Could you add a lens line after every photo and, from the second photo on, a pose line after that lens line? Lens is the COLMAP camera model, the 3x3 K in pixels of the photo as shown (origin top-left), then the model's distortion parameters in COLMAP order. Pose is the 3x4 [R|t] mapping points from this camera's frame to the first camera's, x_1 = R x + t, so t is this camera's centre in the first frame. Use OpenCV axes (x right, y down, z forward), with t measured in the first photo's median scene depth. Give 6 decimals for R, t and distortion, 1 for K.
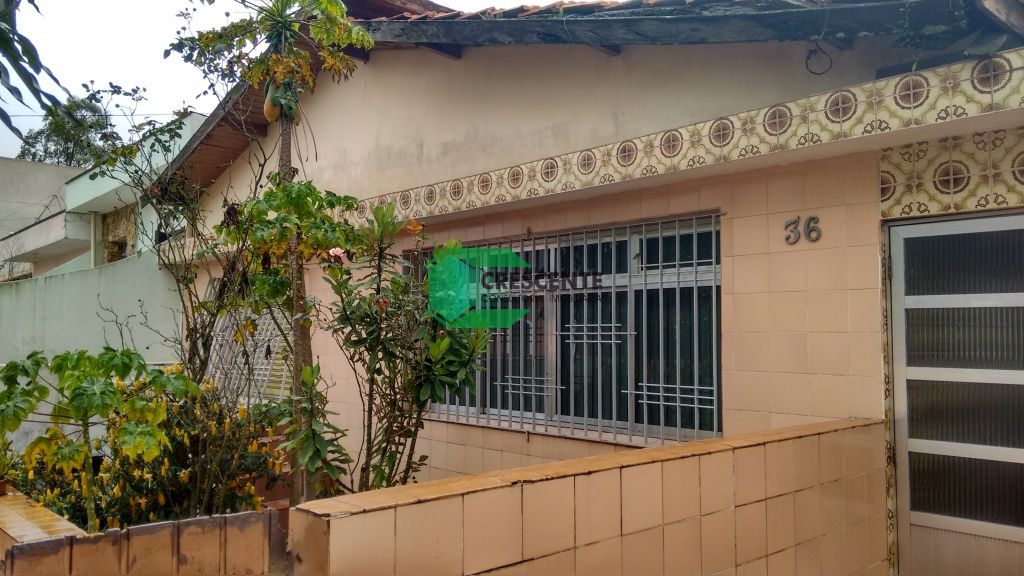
lens RADIAL K [[800.2, 0, 515.7], [0, 800.2, 285.8], [0, 0, 1]] dist [0.092399, -0.147155]
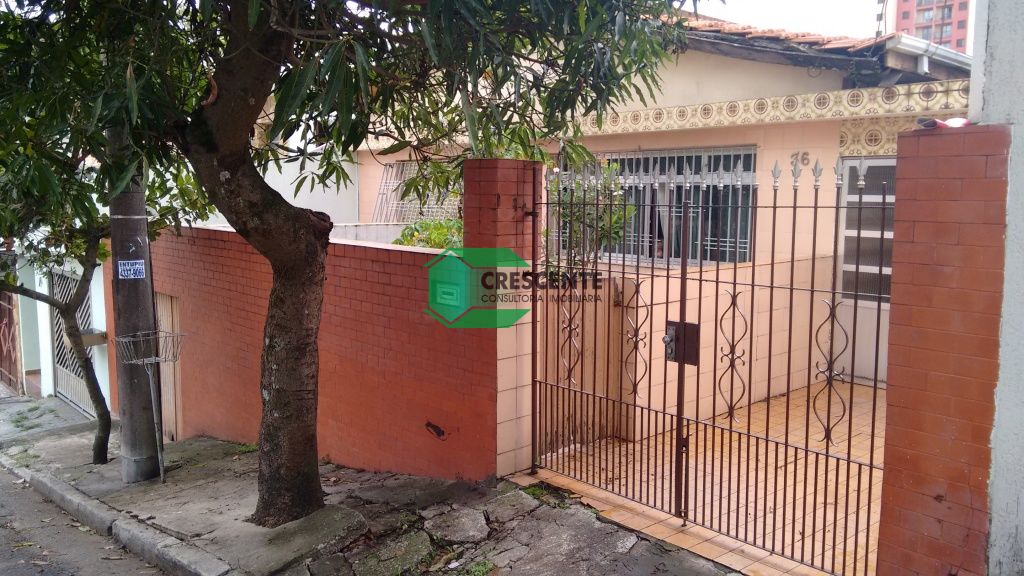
lens RADIAL K [[800.2, 0, 515.7], [0, 800.2, 285.8], [0, 0, 1]] dist [0.092399, -0.147155]
pose [[0.999910, -0.000813, -0.013378, -0.290570], [0.003305, 0.982289, 0.187344, -0.131749], [0.012989, -0.187371, 0.982203, -0.936279]]
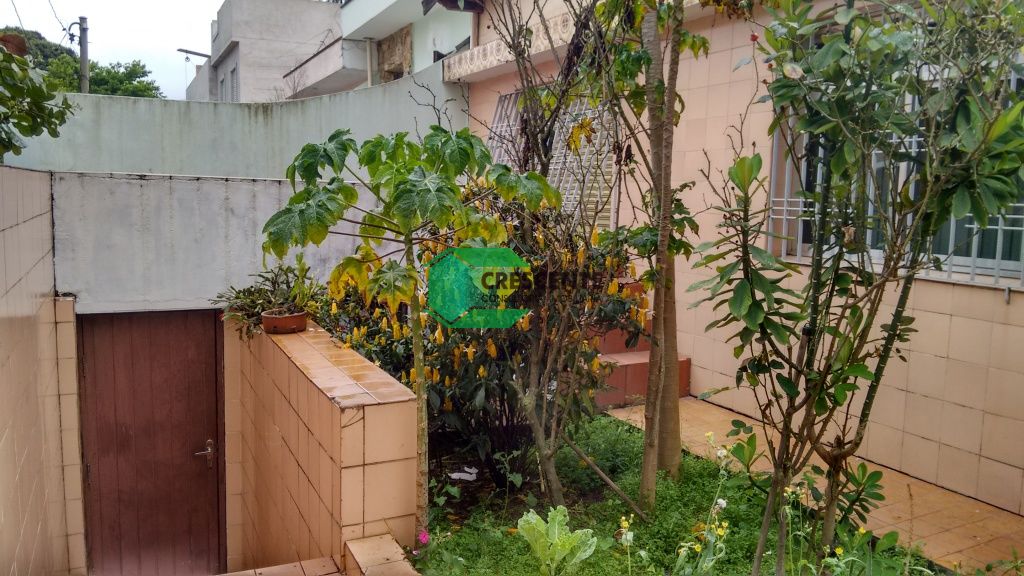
lens RADIAL K [[800.2, 0, 515.7], [0, 800.2, 285.8], [0, 0, 1]] dist [0.092399, -0.147155]
pose [[0.957525, 0.048389, -0.284260, -0.231663], [0.002559, 0.984354, 0.176183, 0.082525], [0.288338, -0.169427, 0.942420, 0.353299]]
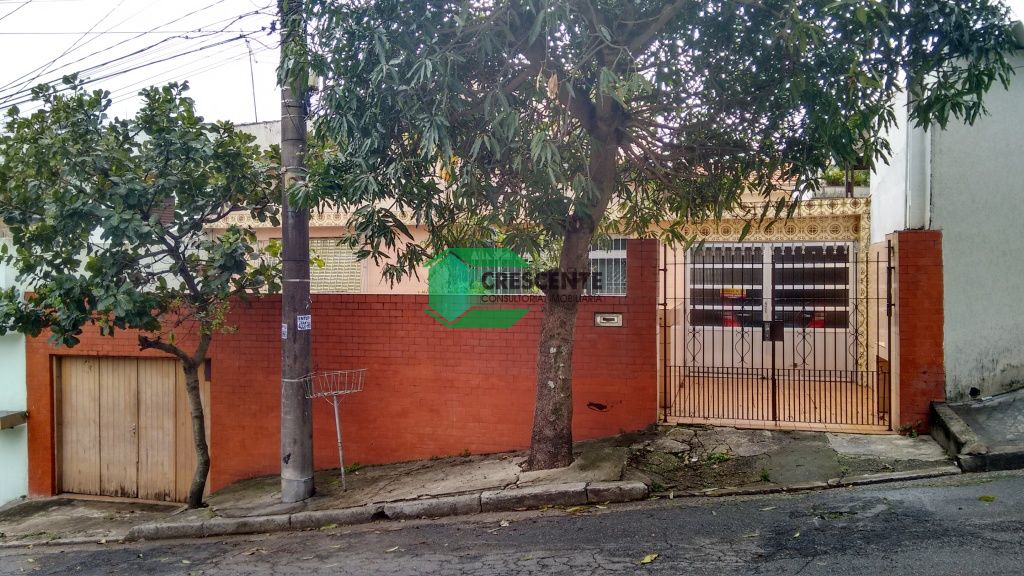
lens RADIAL K [[806.7, 0, 512.0], [0, 806.7, 288.0], [0, 0, 1]] dist [0.107105, -0.184028]
pose [[0.846927, -0.018893, 0.531373, -1.763876], [-0.028034, 0.996392, 0.080108, -0.125715], [-0.530969, -0.082743, 0.843342, -1.334093]]
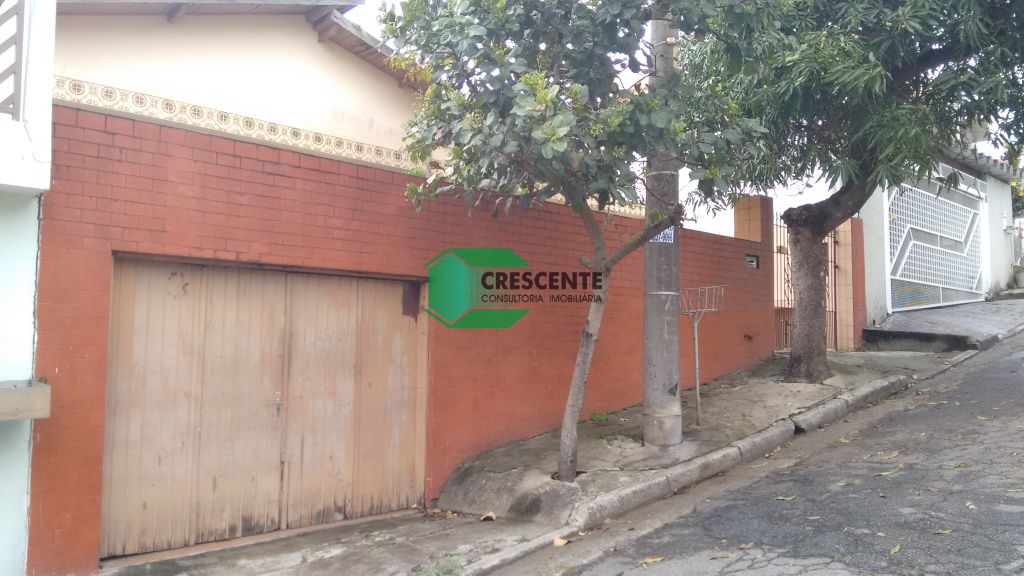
lens RADIAL K [[800.2, 0, 515.7], [0, 800.2, 285.8], [0, 0, 1]] dist [0.092399, -0.147155]
pose [[-0.021327, 0.068093, 0.997451, -2.818994], [-0.081051, 0.994276, -0.069609, 0.420376], [-0.996482, -0.082329, -0.015686, 1.062039]]
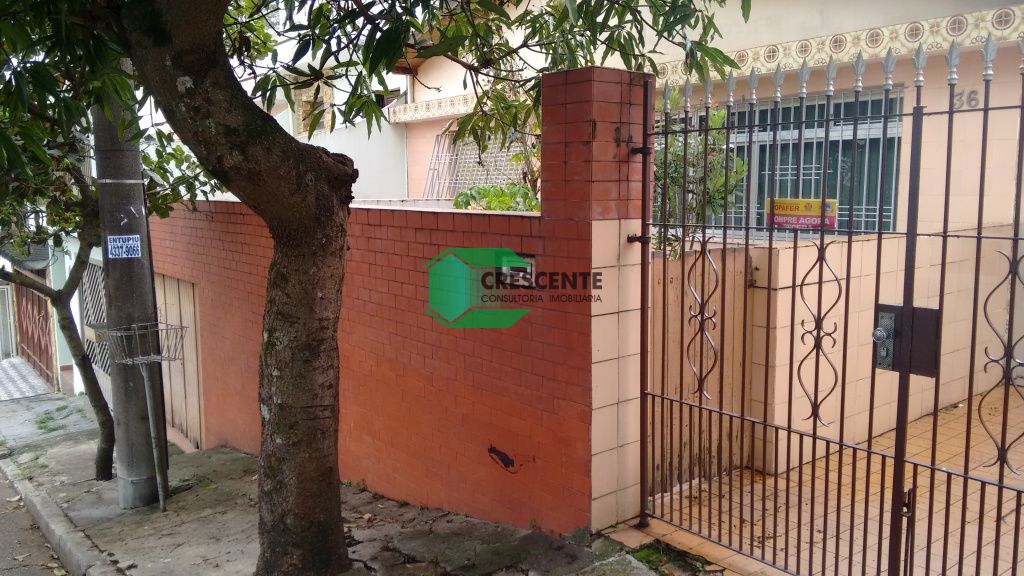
lens RADIAL K [[802.1, 0, 513.6], [0, 802.1, 281.3], [0, 0, 1]] dist [0.073195, -0.115801]
pose [[0.996502, -0.005955, -0.083352, -0.345345], [0.021738, 0.981590, 0.189760, -0.040242], [0.080688, -0.190909, 0.978286, -0.579772]]
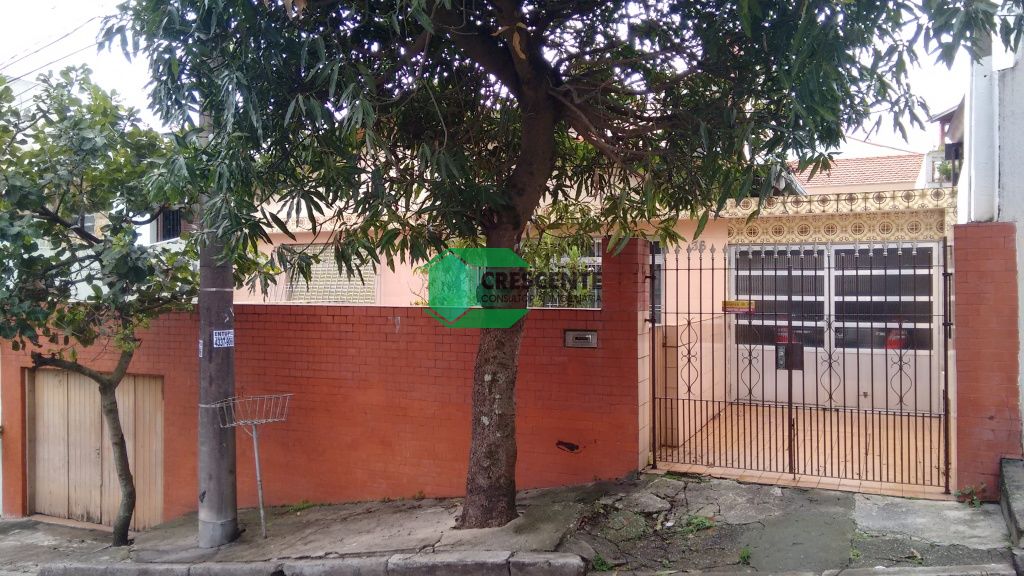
lens RADIAL K [[800.2, 0, 515.7], [0, 800.2, 285.8], [0, 0, 1]] dist [0.092399, -0.147155]
pose [[0.920150, -0.010999, 0.391412, -1.211353], [-0.018269, 0.997311, 0.070973, -0.109776], [-0.391140, -0.072456, 0.917474, -1.180002]]
